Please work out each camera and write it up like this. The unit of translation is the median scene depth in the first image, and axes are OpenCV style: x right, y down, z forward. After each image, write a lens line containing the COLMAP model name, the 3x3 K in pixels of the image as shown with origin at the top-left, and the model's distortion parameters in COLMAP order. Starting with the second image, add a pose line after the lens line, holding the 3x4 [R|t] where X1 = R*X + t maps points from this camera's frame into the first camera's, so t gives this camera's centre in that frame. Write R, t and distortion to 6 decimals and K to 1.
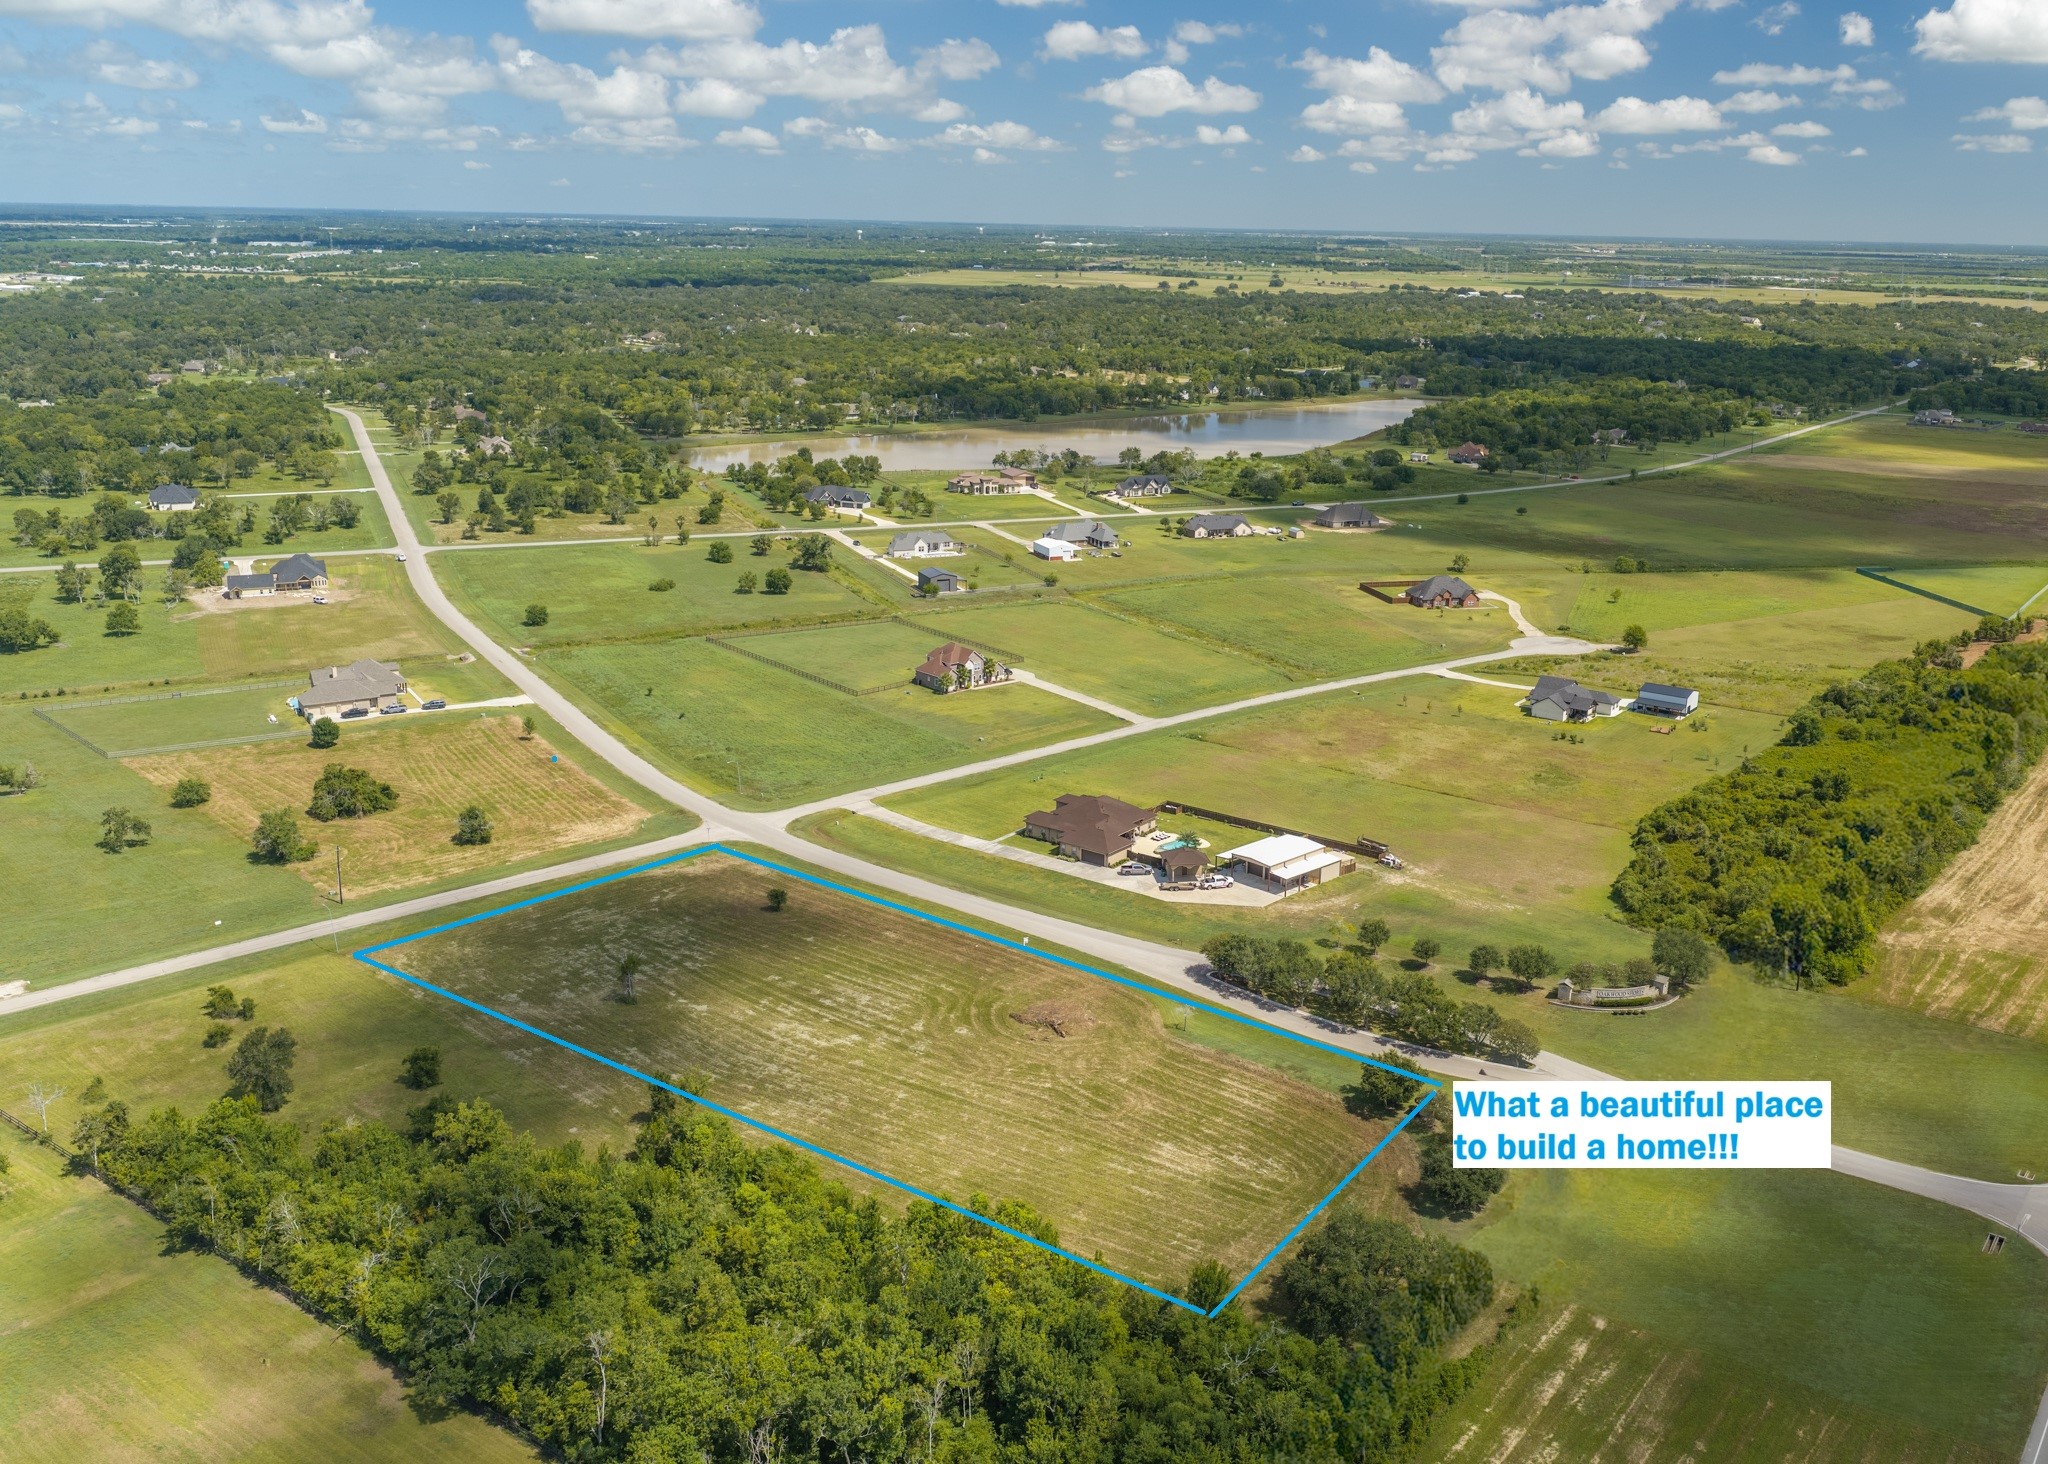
lens RADIAL K [[1854.3, 0, 1024.3], [0, 1854.3, 731.7], [0, 0, 1]] dist [0.011646, 0.000000]
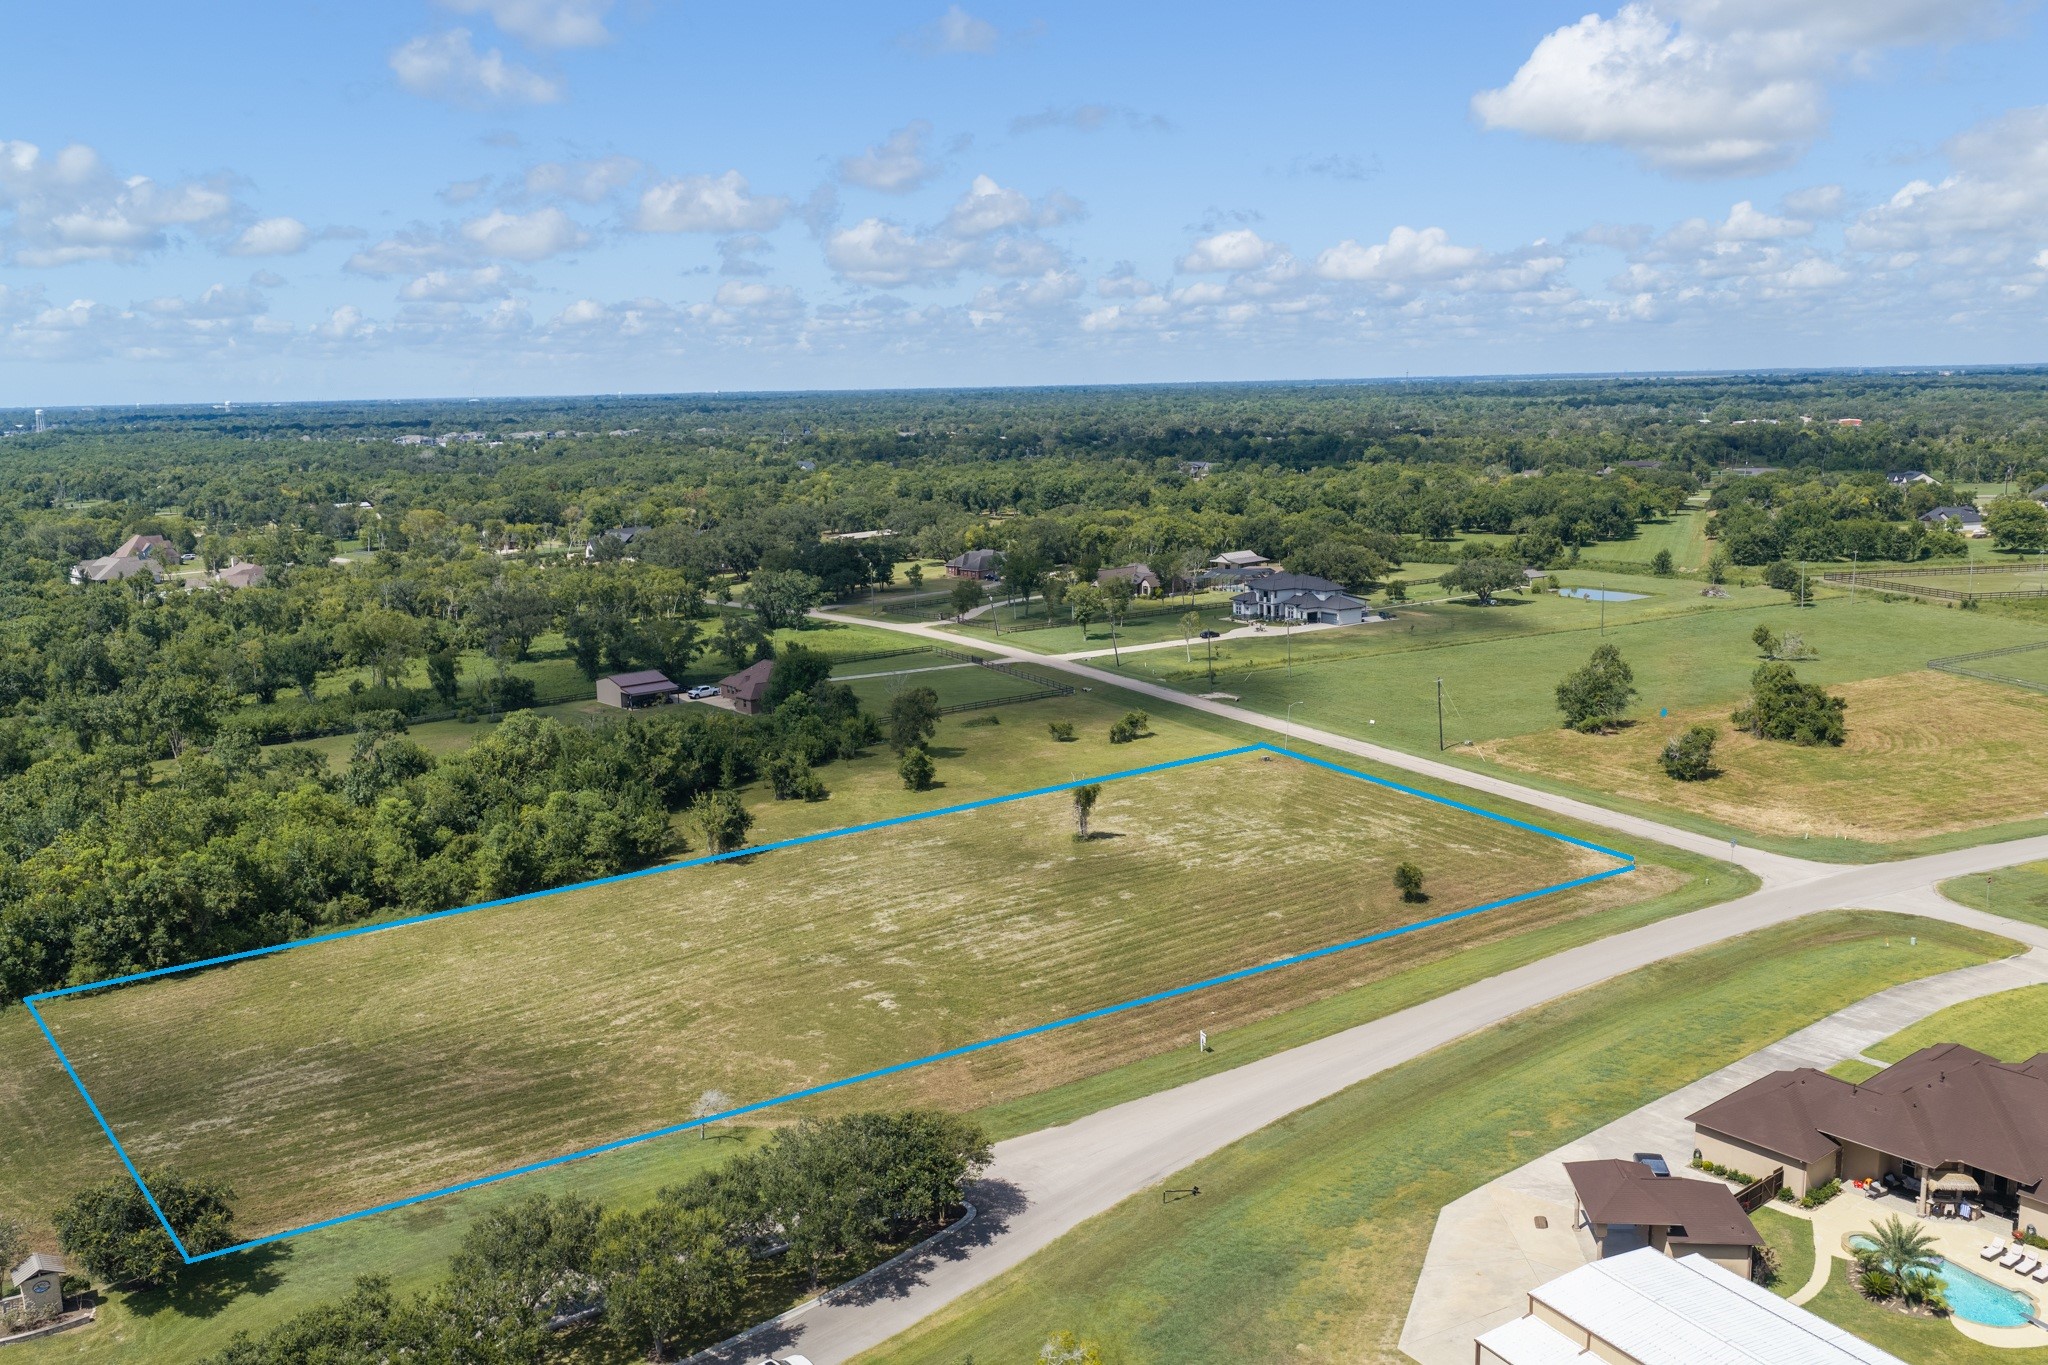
lens RADIAL K [[1672.5, 0, 1013.8], [0, 1672.5, 664.0], [0, 0, 1]] dist [0.005128, -0.008427]
pose [[-0.230748, 0.155912, -0.960441, 0.339851], [-0.259899, 0.941339, 0.215252, -0.048428], [0.937661, 0.299287, -0.176691, 0.824888]]
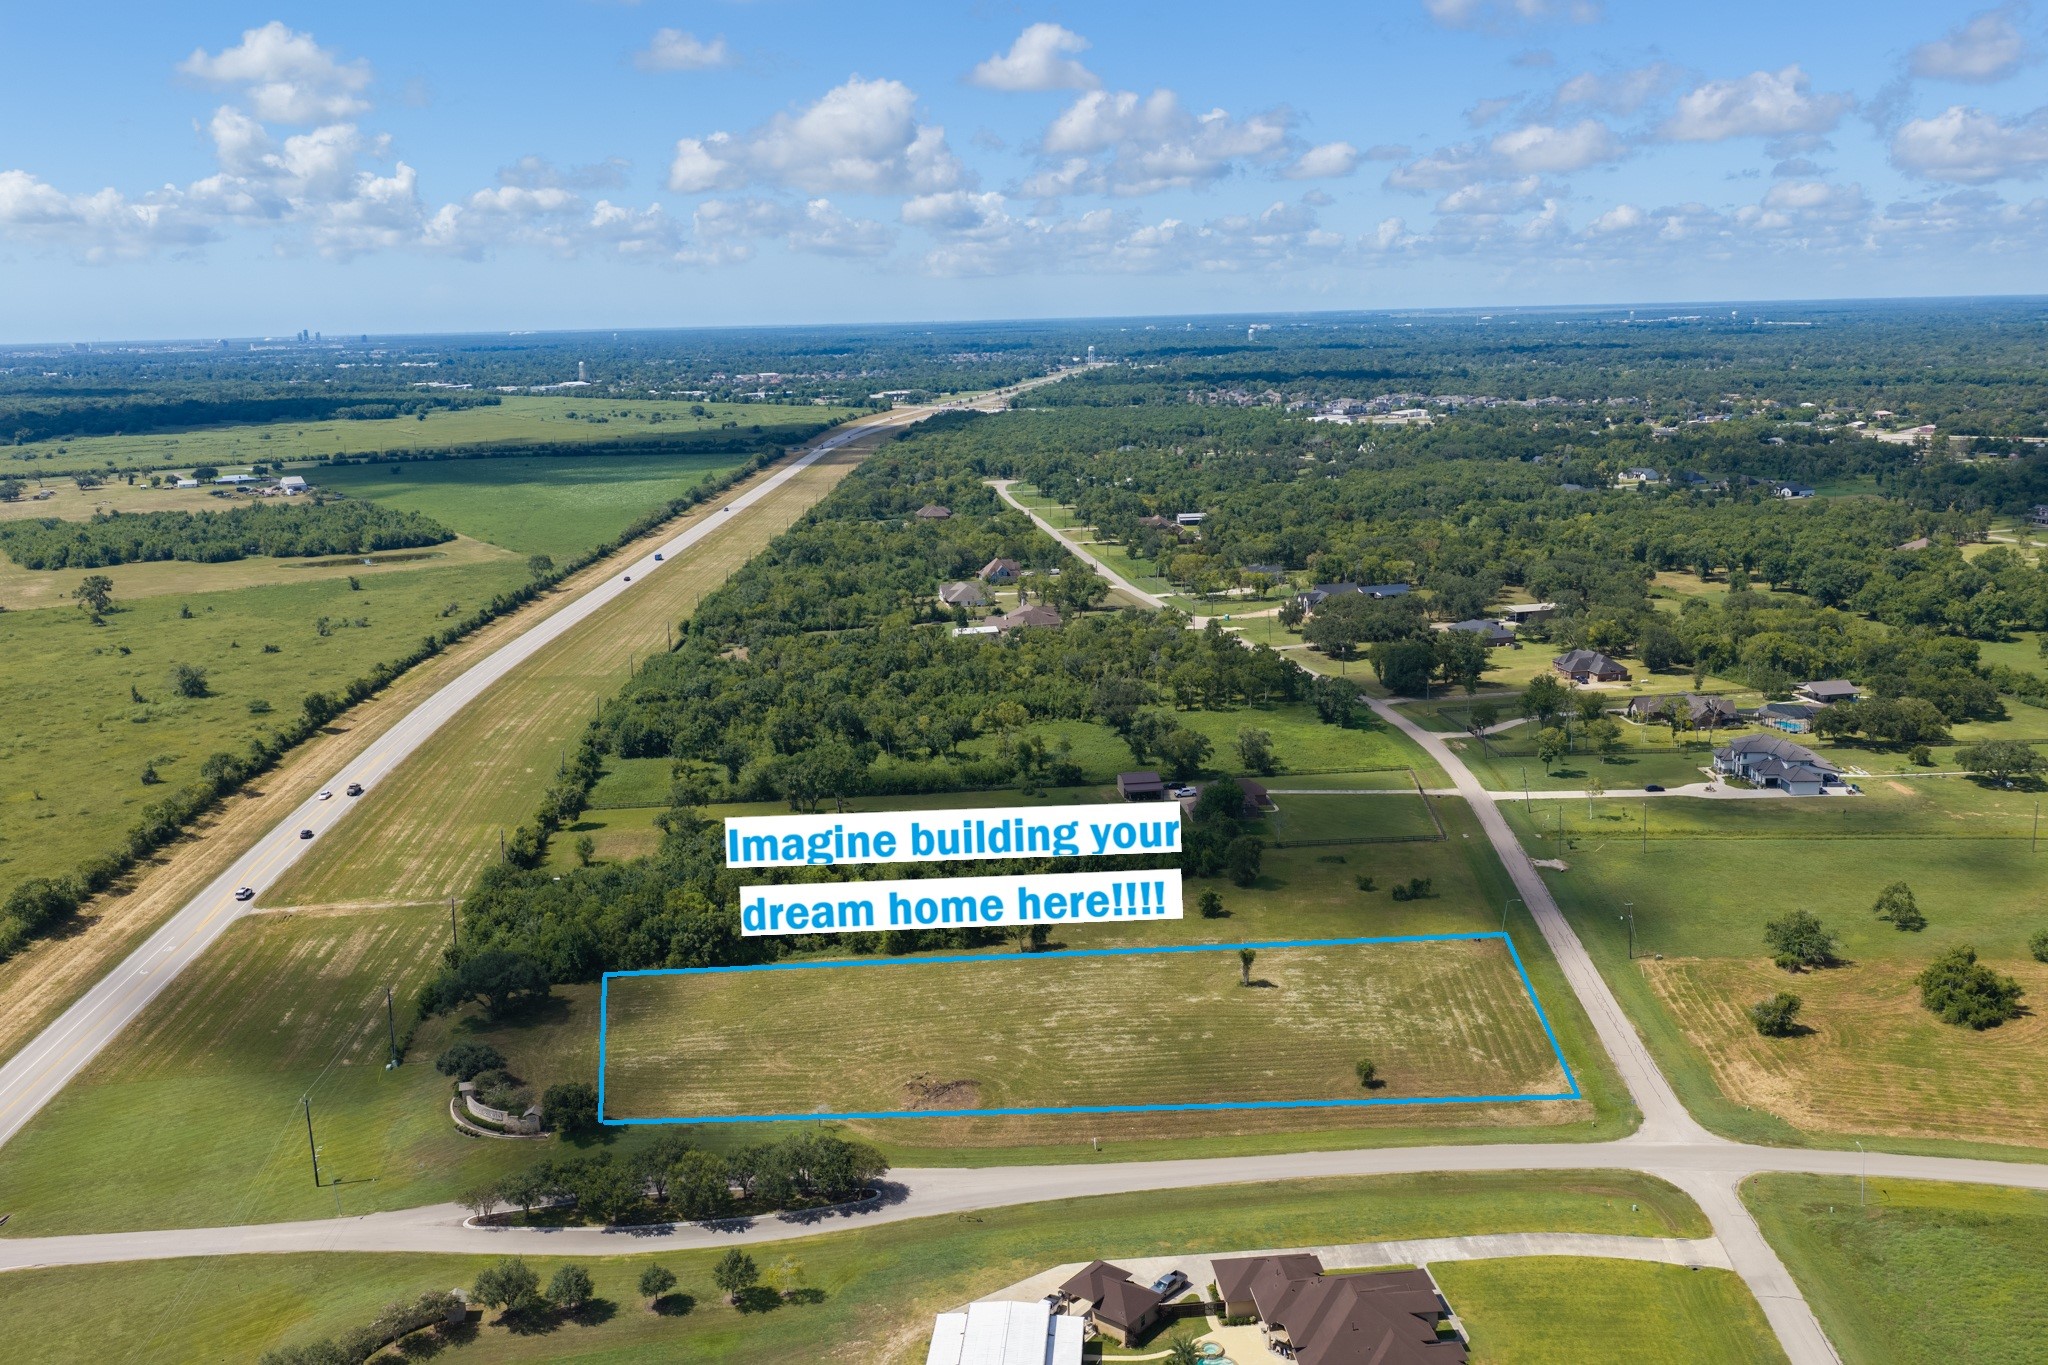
lens RADIAL K [[1672.5, 0, 1016.1], [0, 1672.5, 692.4], [0, 0, 1]] dist [0.005128, -0.008427]
pose [[-0.731207, 0.161097, -0.662860, 0.404054], [-0.172886, 0.896225, 0.408524, -0.305039], [0.659884, 0.413315, -0.627475, 1.125990]]
